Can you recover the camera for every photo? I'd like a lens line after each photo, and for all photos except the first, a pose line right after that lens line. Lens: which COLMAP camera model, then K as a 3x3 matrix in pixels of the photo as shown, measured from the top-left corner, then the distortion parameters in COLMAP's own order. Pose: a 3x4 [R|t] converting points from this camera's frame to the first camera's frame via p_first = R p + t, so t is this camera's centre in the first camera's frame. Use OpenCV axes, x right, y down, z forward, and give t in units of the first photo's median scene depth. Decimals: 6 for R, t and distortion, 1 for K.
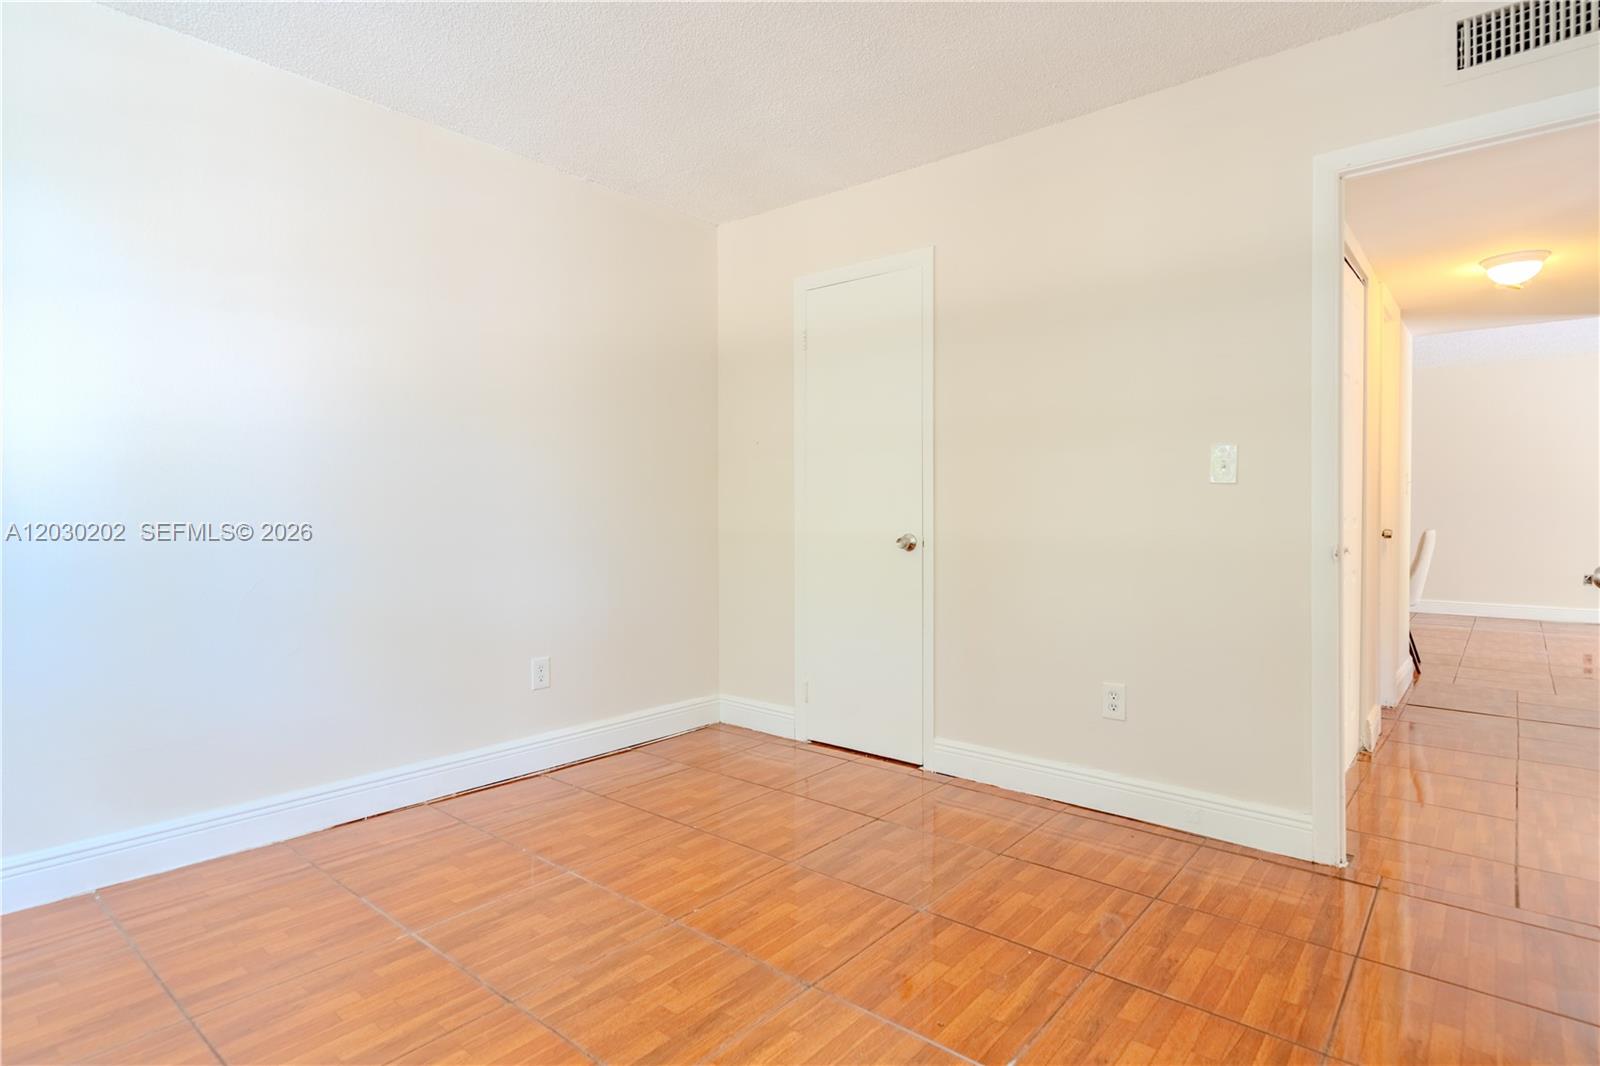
lens RADIAL K [[837.7, 0, 800.3], [0, 837.7, 518.2], [0, 0, 1]] dist [0.002800, 0.001052]
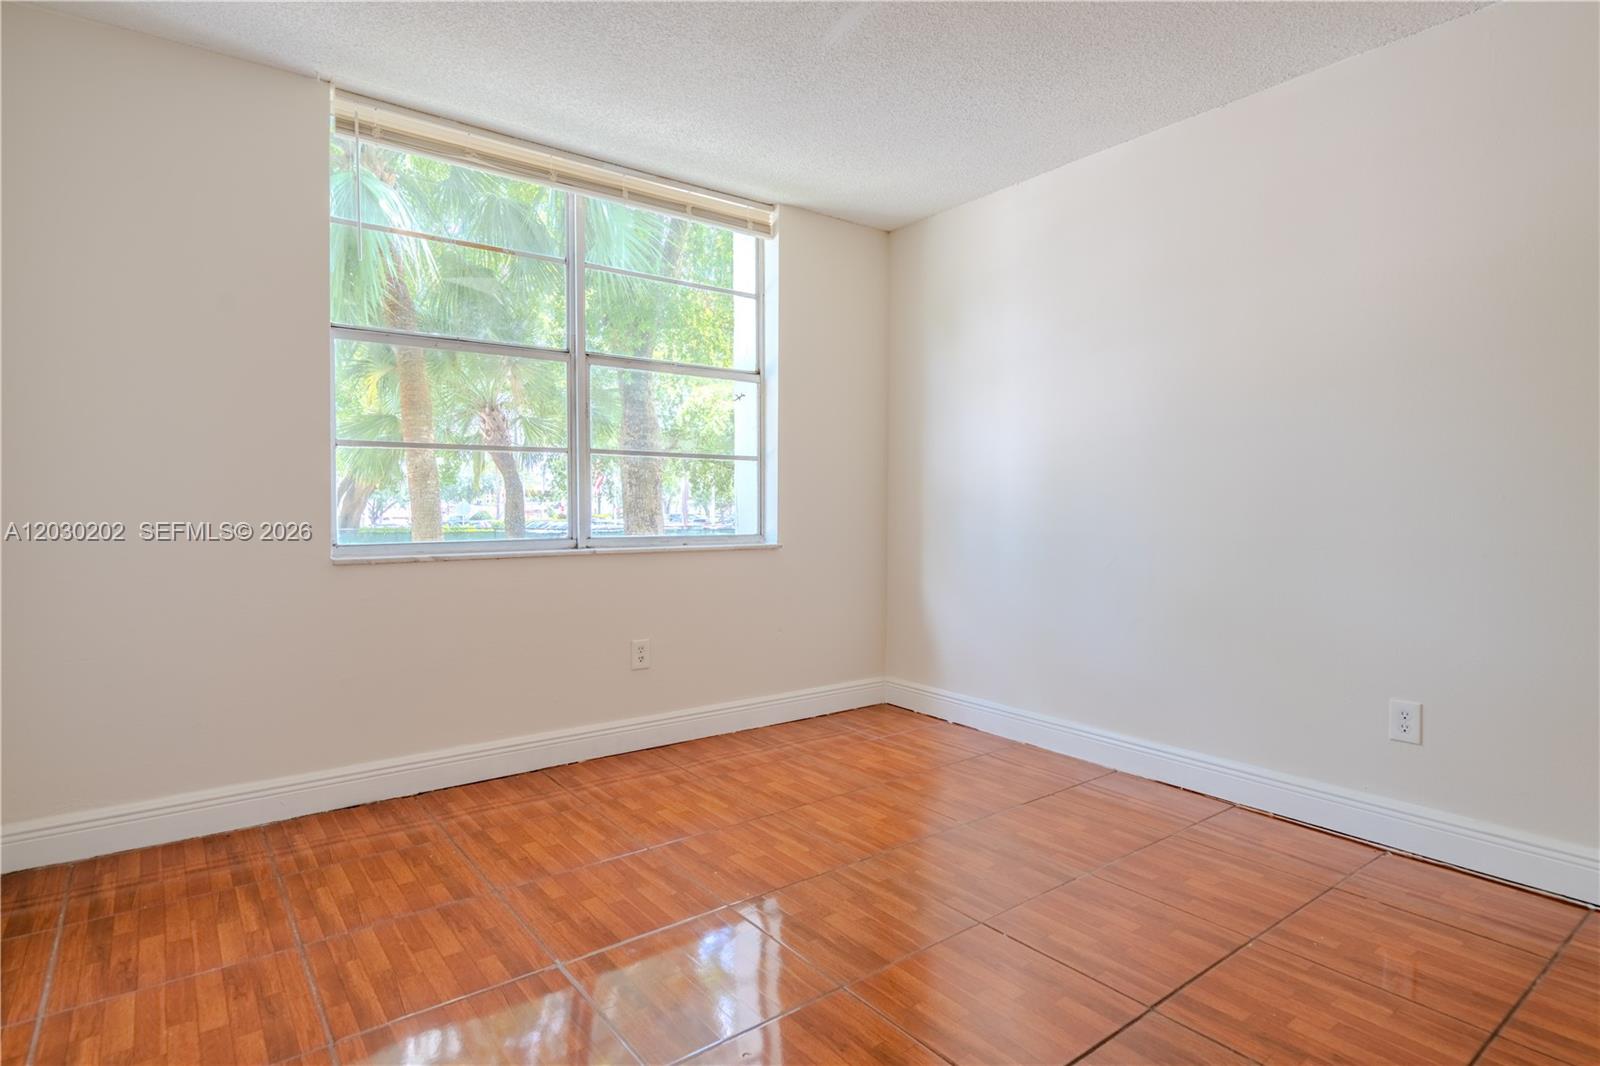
lens RADIAL K [[839.3, 0, 800.0], [0, 839.3, 533.0], [0, 0, 1]] dist [-0.000539, -0.000682]
pose [[-0.224882, 0.034373, -0.973780, 0.629878], [-0.010123, 0.999241, 0.037610, -0.004737], [0.974333, 0.018316, -0.224363, 0.762295]]
